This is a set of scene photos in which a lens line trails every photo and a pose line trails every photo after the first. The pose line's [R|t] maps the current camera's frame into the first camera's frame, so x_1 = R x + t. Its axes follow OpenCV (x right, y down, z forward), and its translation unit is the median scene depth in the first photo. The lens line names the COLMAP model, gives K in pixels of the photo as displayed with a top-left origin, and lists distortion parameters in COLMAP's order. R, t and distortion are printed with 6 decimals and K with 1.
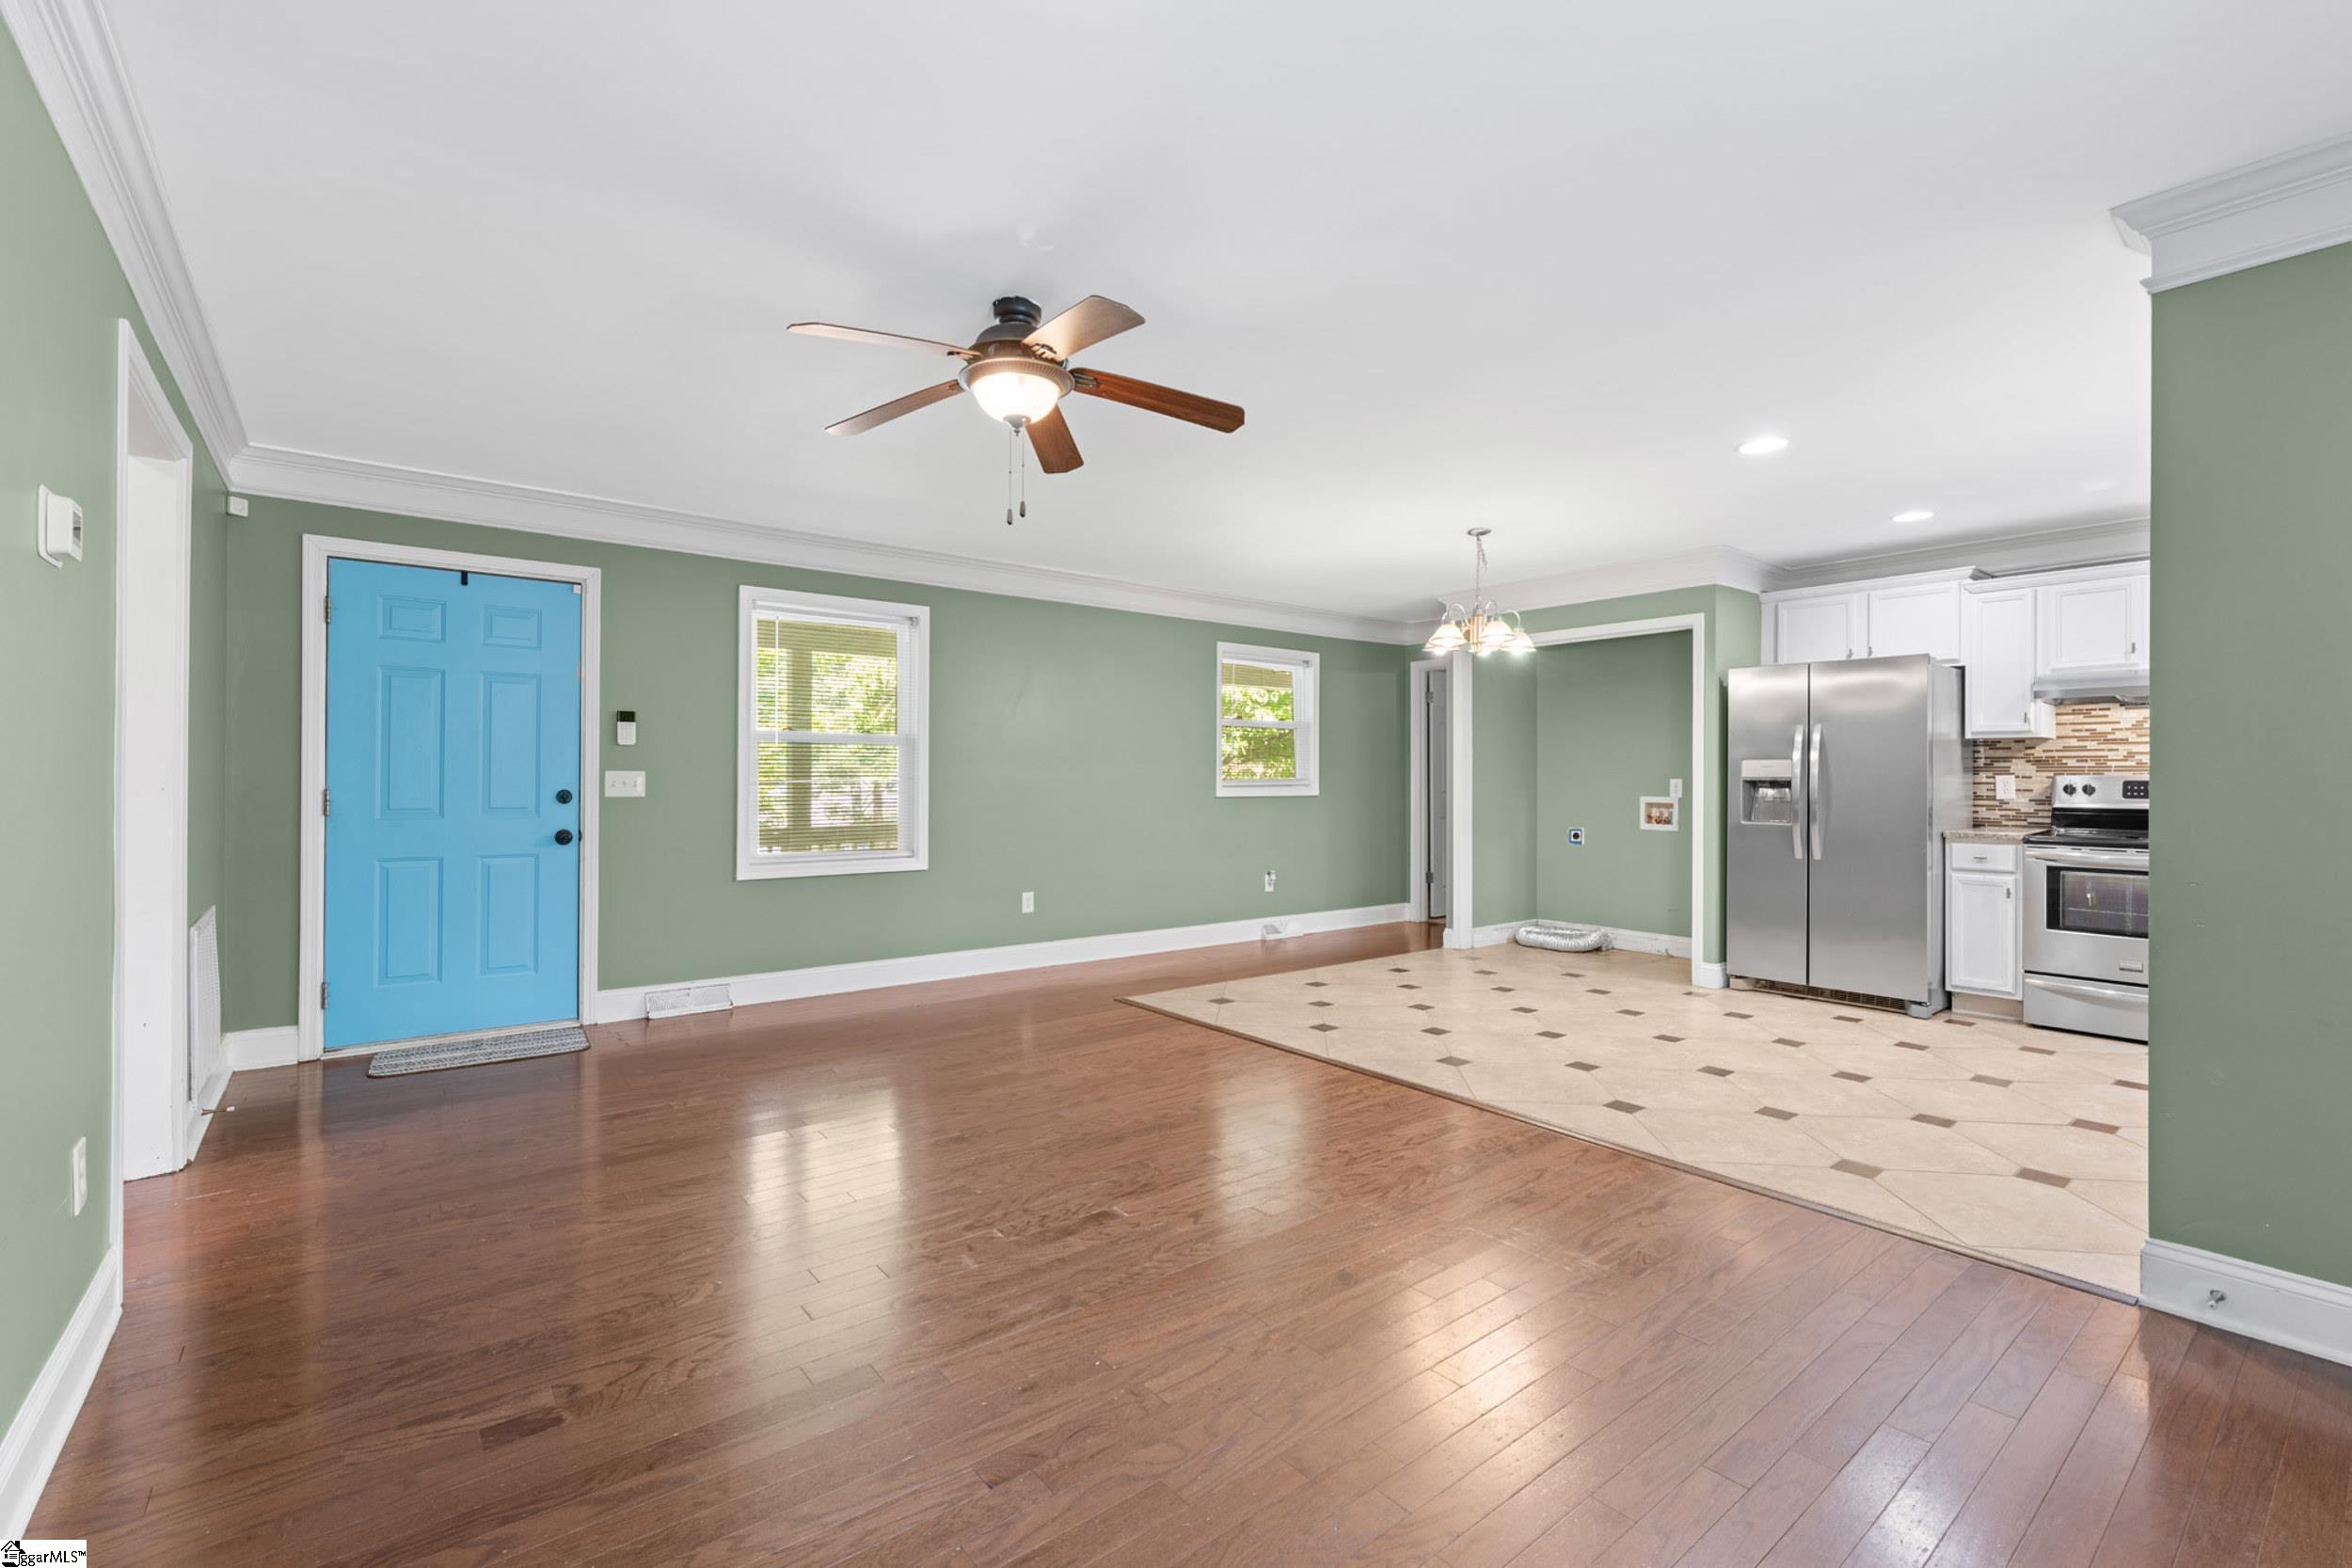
lens RADIAL K [[1009.3, 0, 1176.0], [0, 1009.3, 784.0], [0, 0, 1]] dist [0.001423, 0.000068]
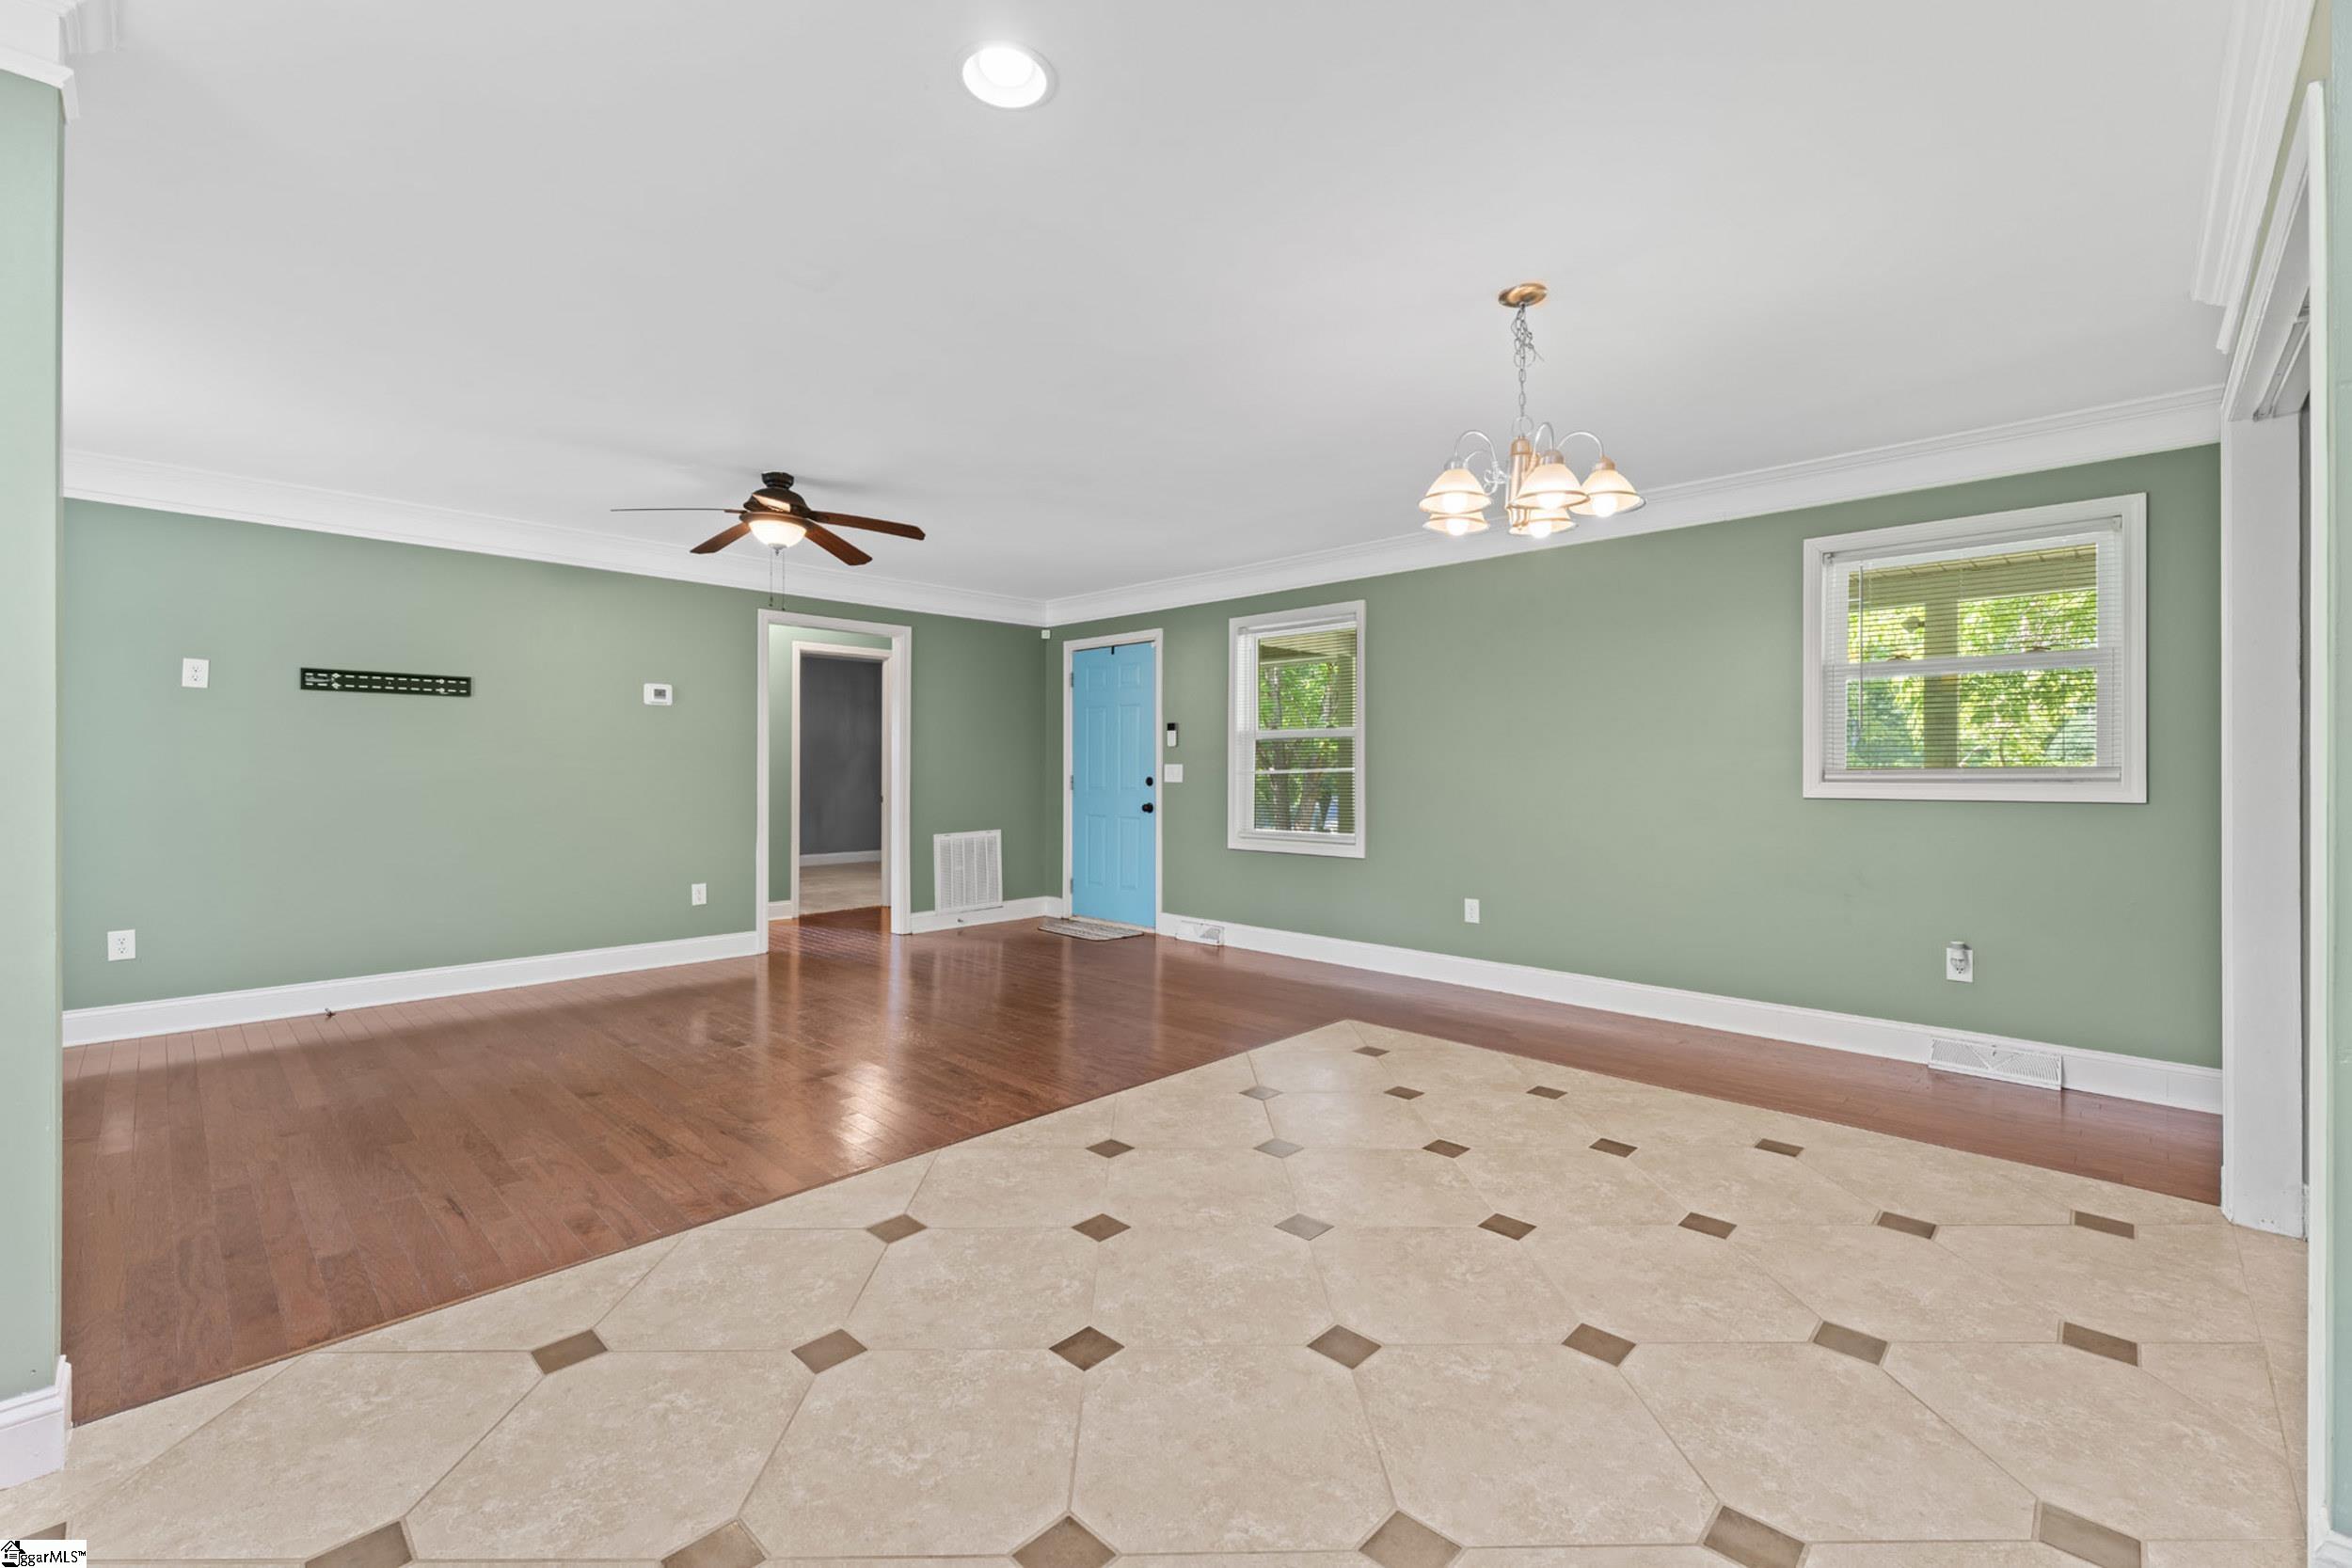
lens RADIAL K [[980.6, 0, 1169.8], [0, 980.6, 770.5], [0, 0, 1]] dist [-0.001002, -0.000018]
pose [[0.128248, -0.006451, -0.991721, 0.990821], [-0.008510, 0.999935, -0.007605, 0.008062], [0.991706, 0.009414, 0.128185, 0.955428]]
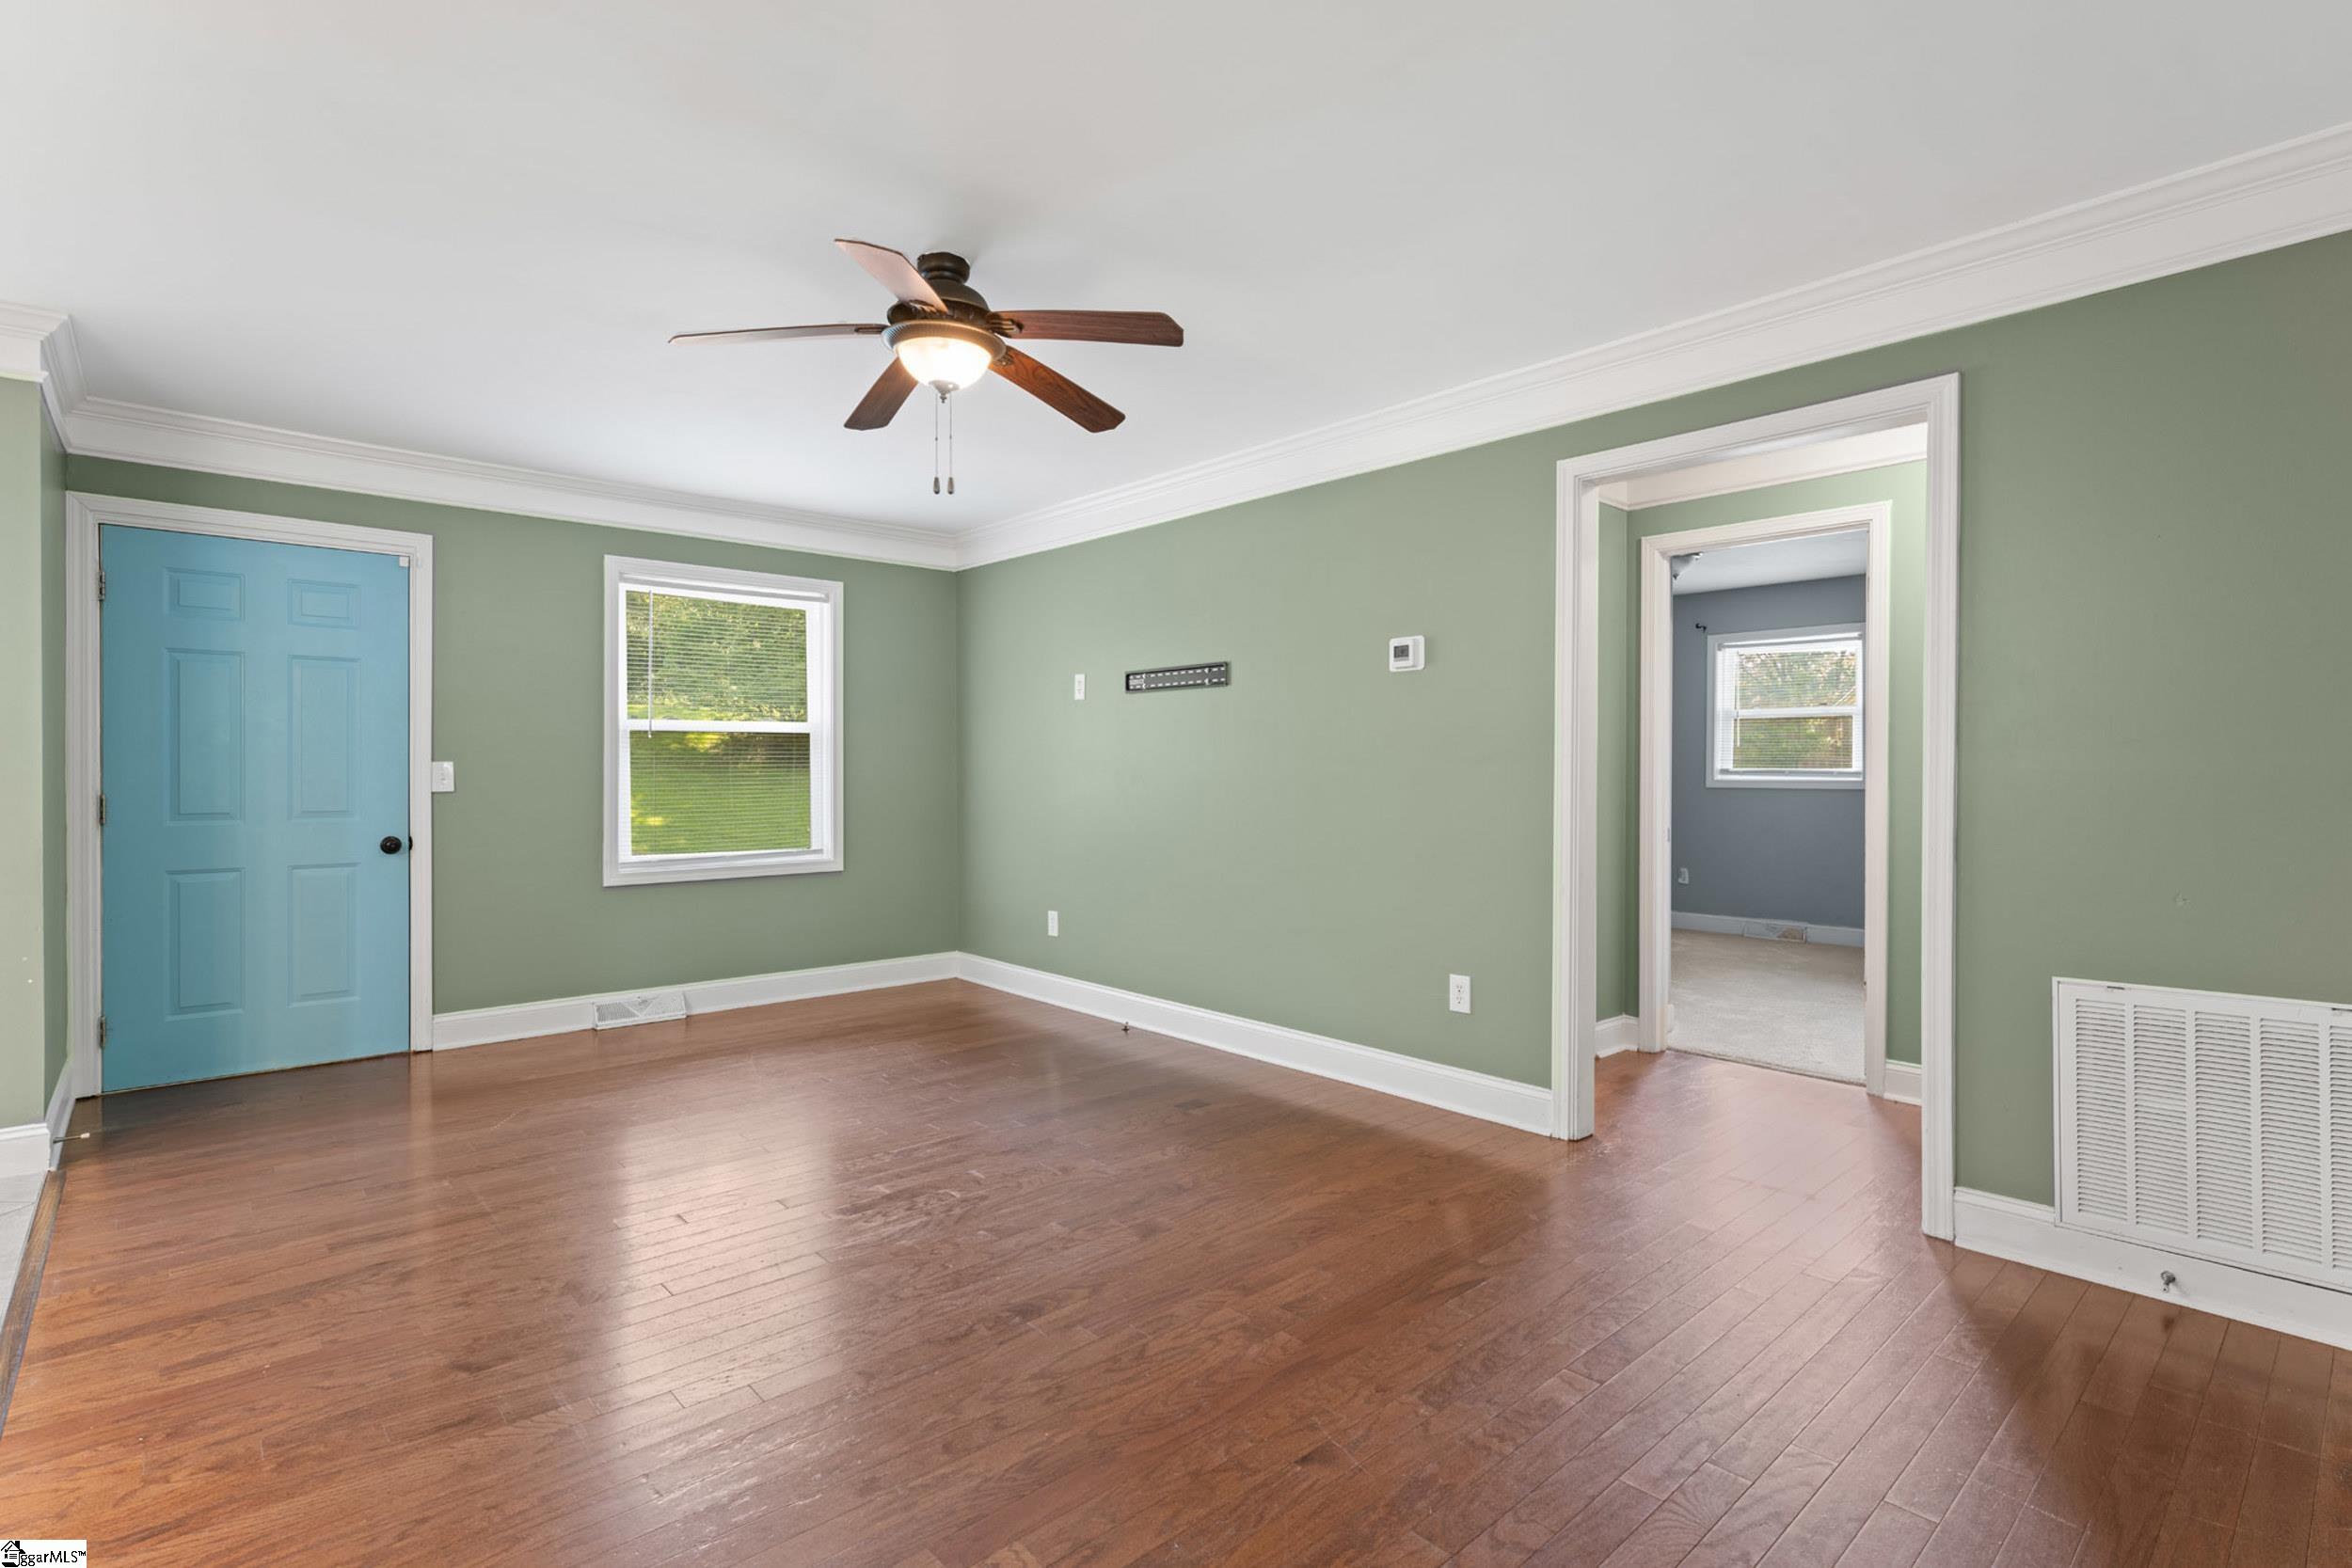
lens RADIAL K [[1115.5, 0, 1169.4], [0, 1115.5, 759.1], [0, 0, 1]] dist [-0.004487, -0.000401]
pose [[-0.998476, -0.006627, -0.054785, -0.210392], [-0.006650, 0.999978, 0.000224, -0.010856], [0.054783, 0.000588, -0.998498, 1.375248]]
